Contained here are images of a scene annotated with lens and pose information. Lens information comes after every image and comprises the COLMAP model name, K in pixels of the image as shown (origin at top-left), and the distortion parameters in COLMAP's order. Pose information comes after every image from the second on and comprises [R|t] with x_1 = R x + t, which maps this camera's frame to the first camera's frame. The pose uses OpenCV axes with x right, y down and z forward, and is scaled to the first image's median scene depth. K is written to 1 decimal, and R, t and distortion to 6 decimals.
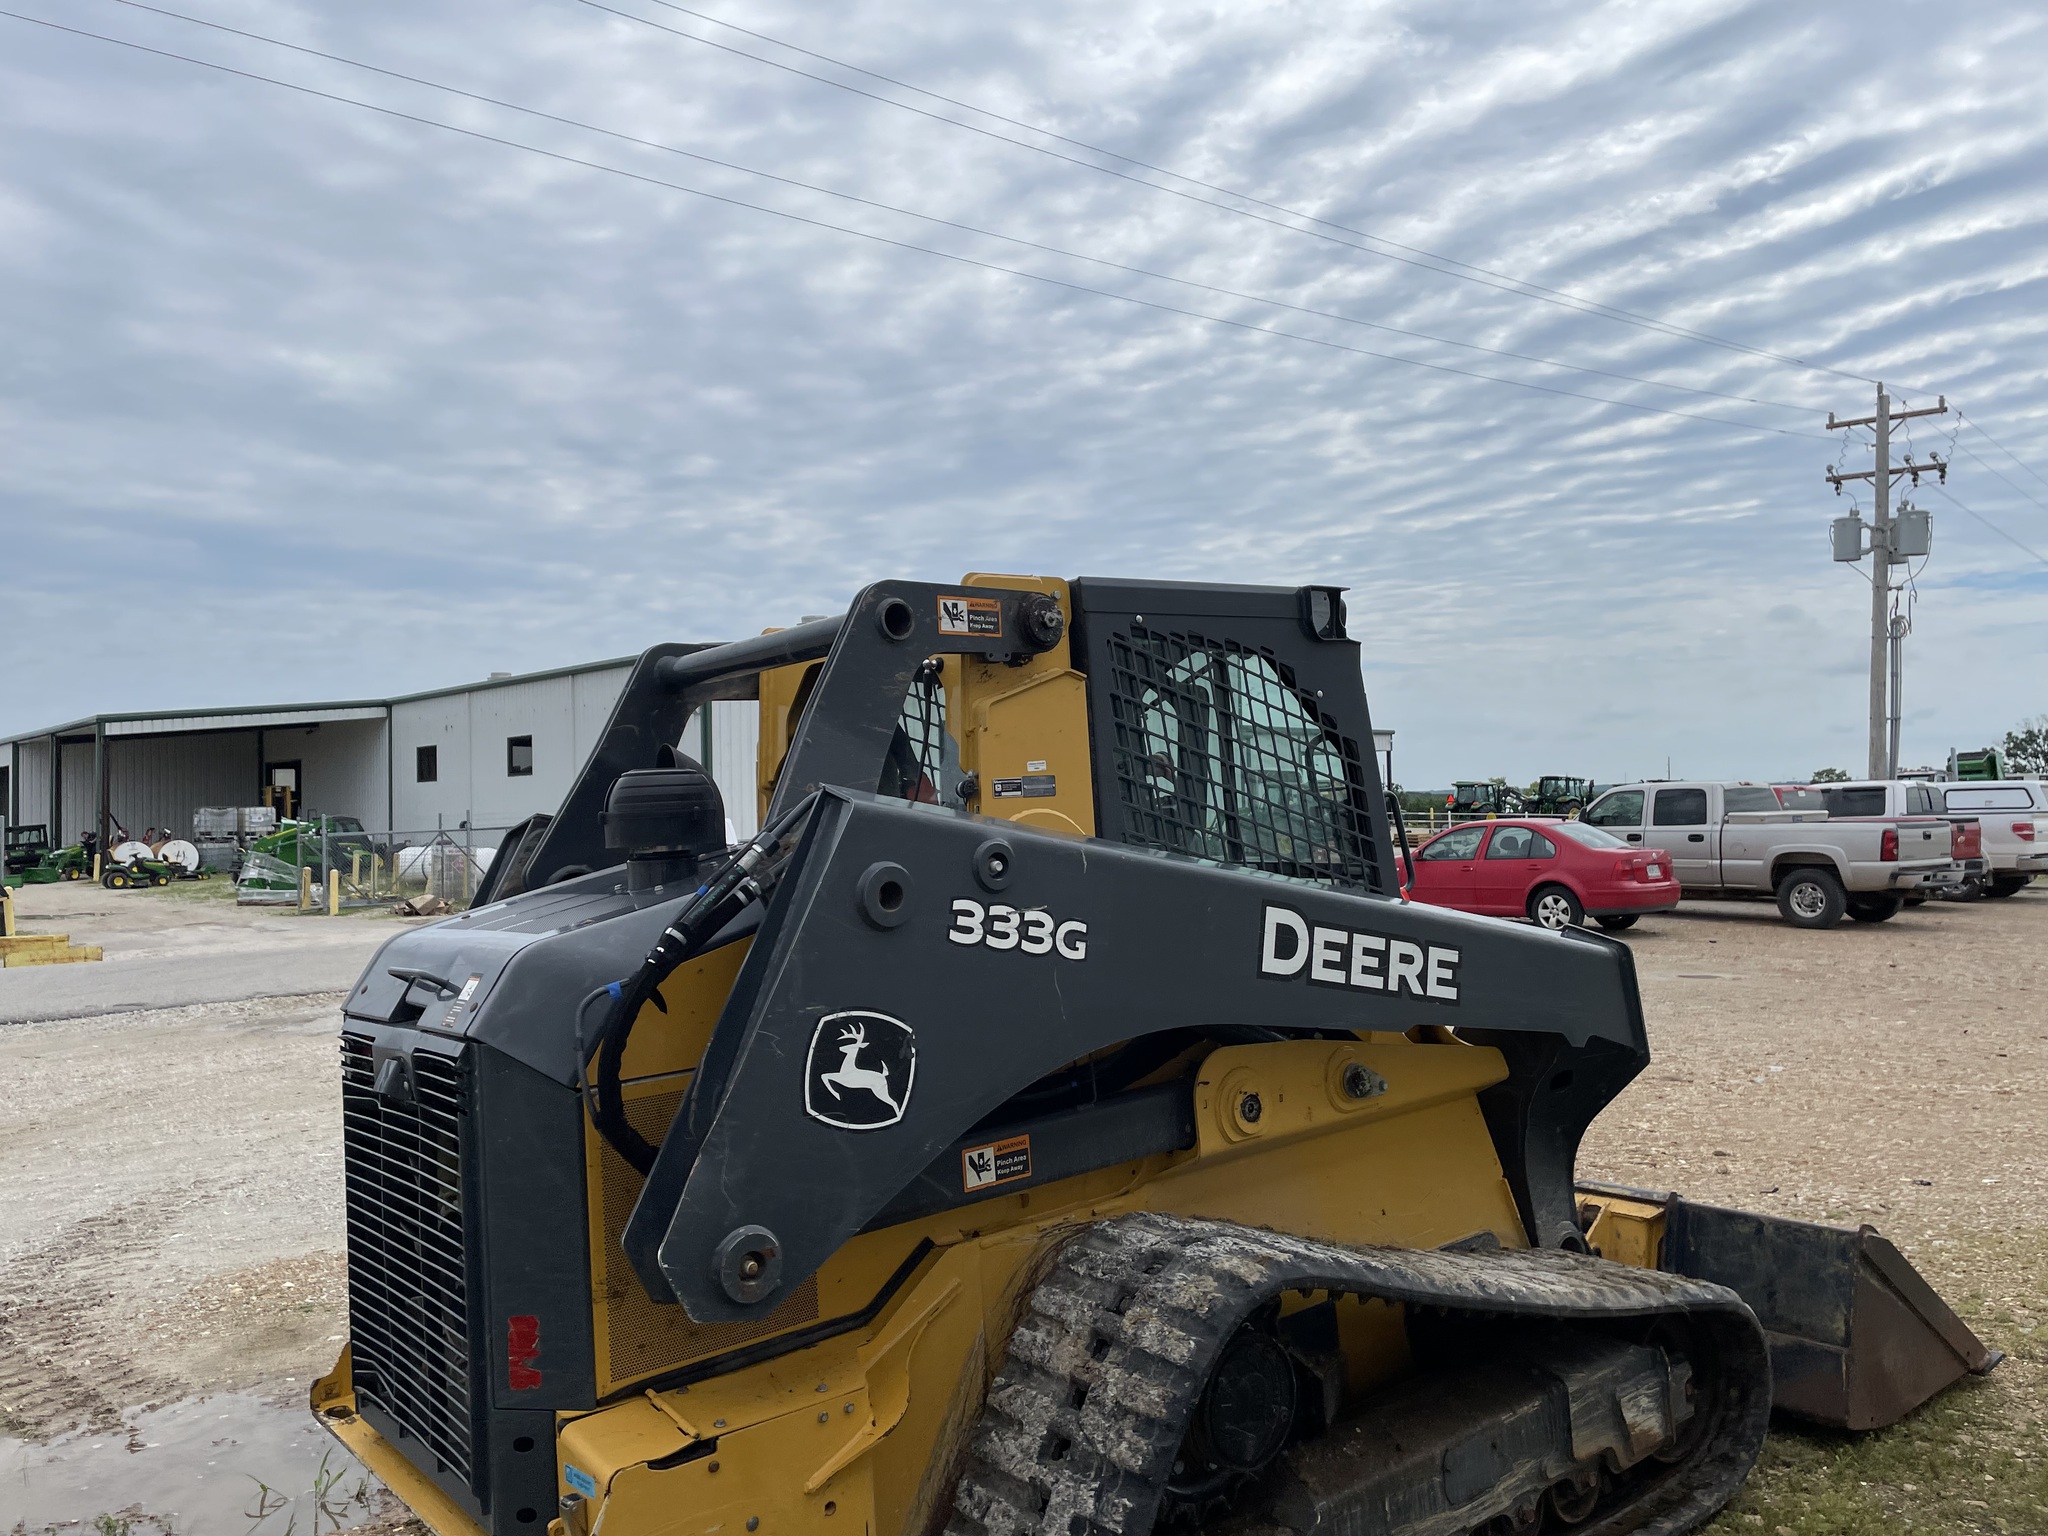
lens RADIAL K [[1542.4, 0, 1002.2], [0, 1542.4, 734.8], [0, 0, 1]] dist [0.097219, -0.126432]
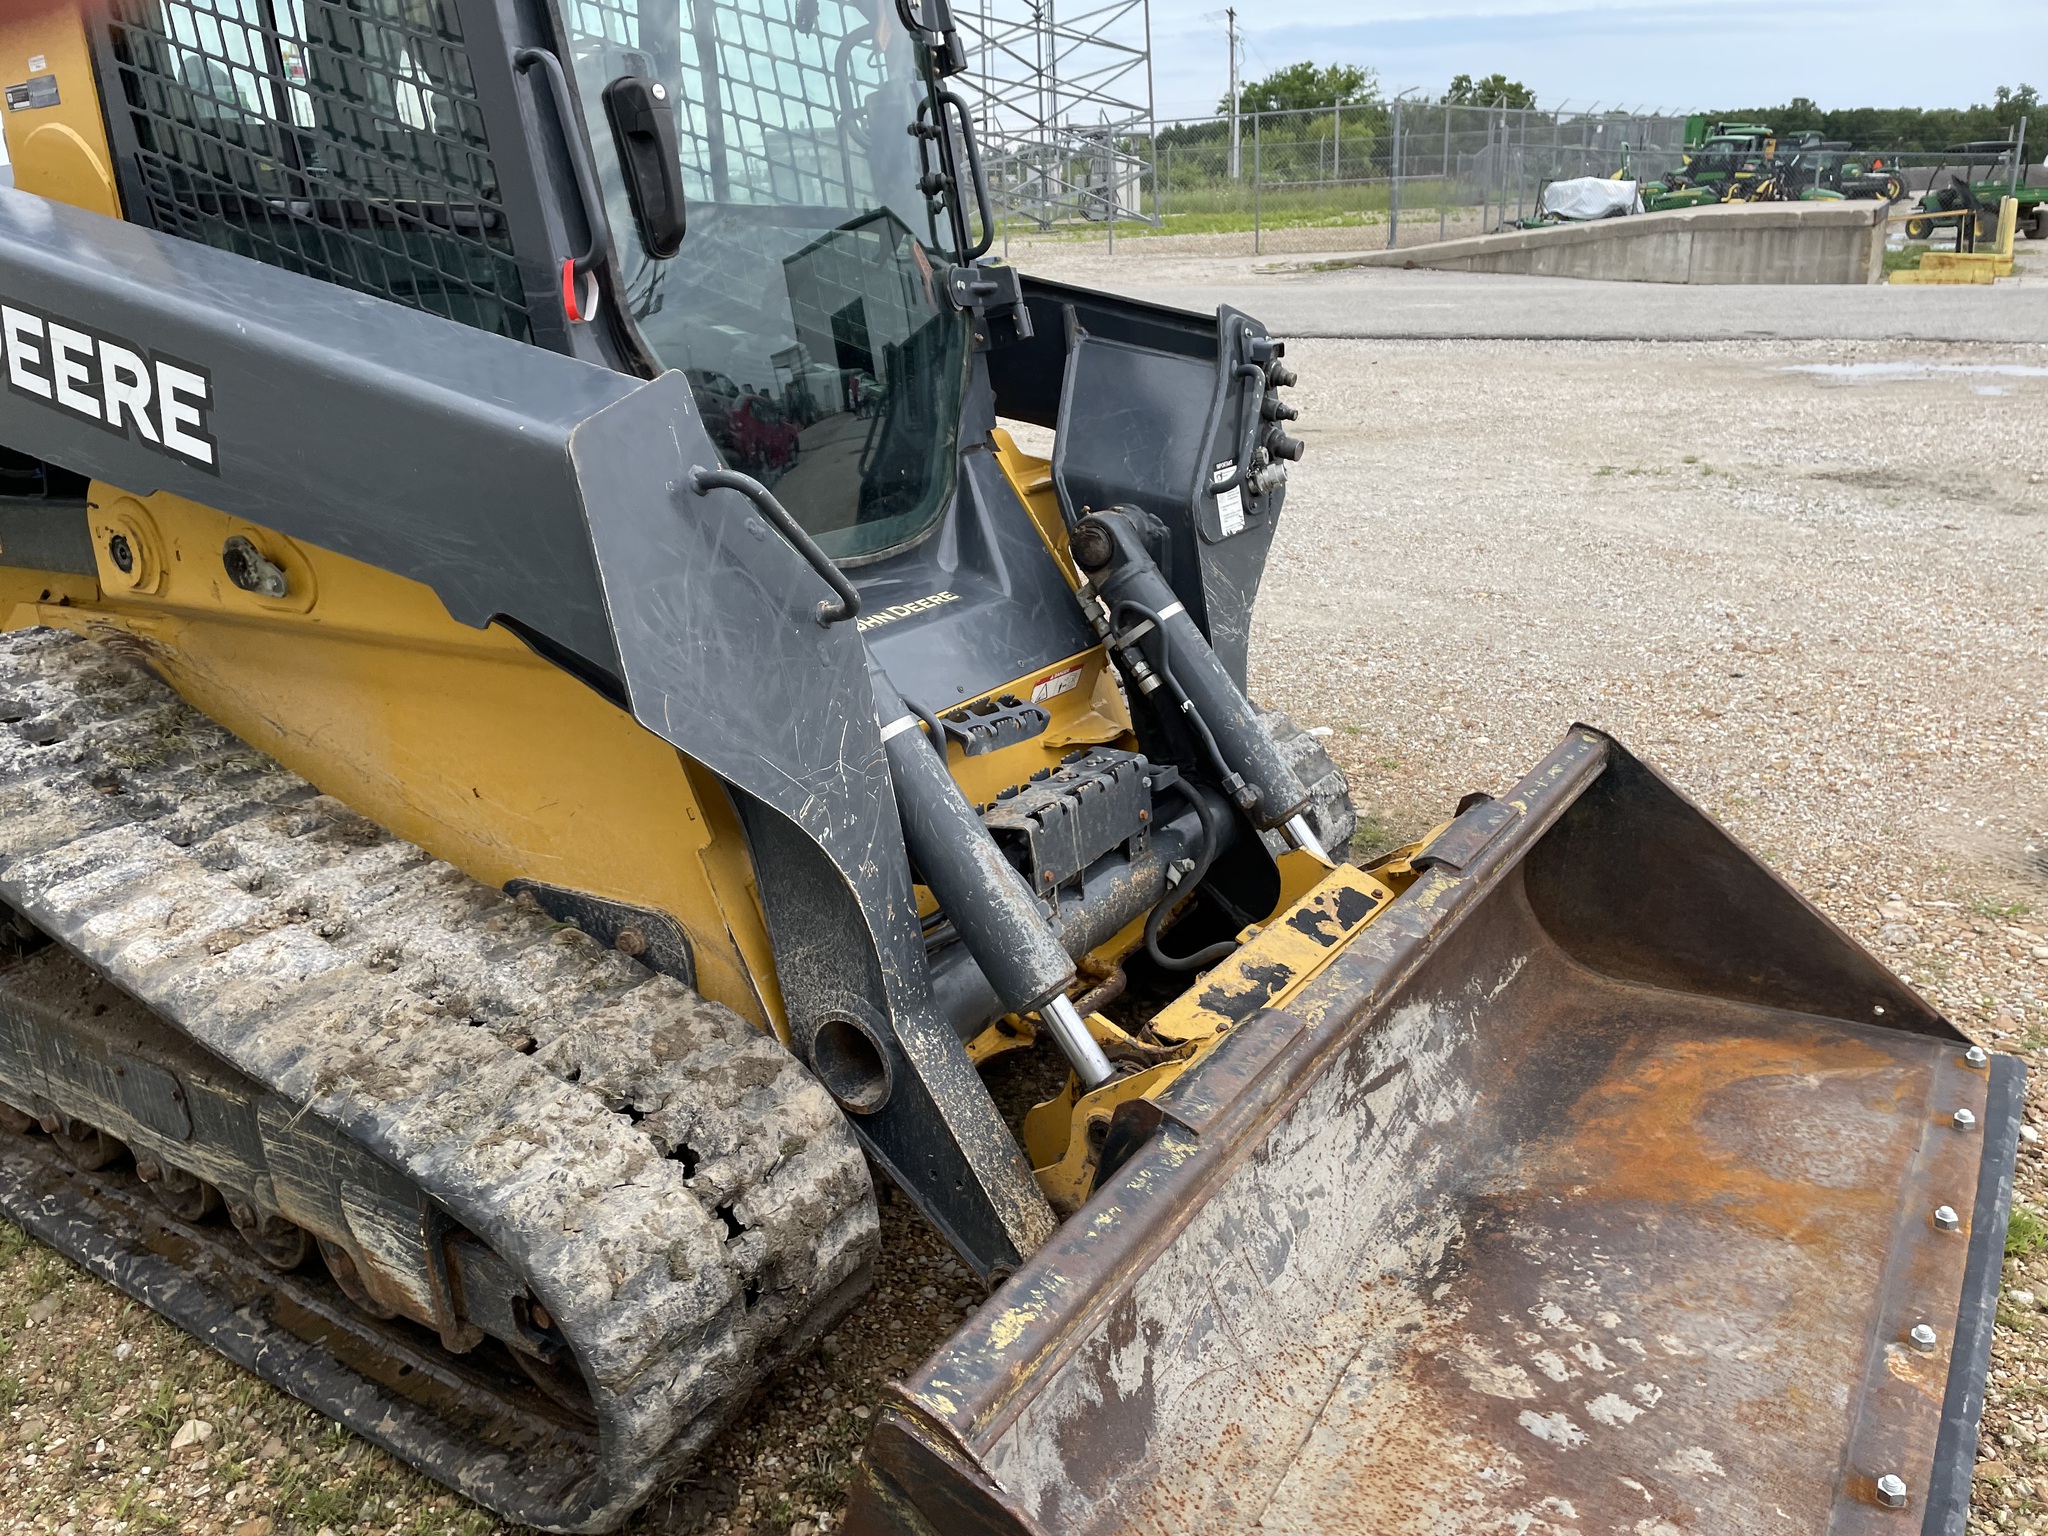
lens RADIAL K [[1542.4, 0, 996.9], [0, 1542.4, 764.7], [0, 0, 1]] dist [0.097219, -0.126432]
pose [[0.318144, 0.337304, -0.886008, 0.971637], [0.077213, 0.922242, 0.378824, 0.082327], [0.944893, -0.188932, 0.267361, 1.159986]]
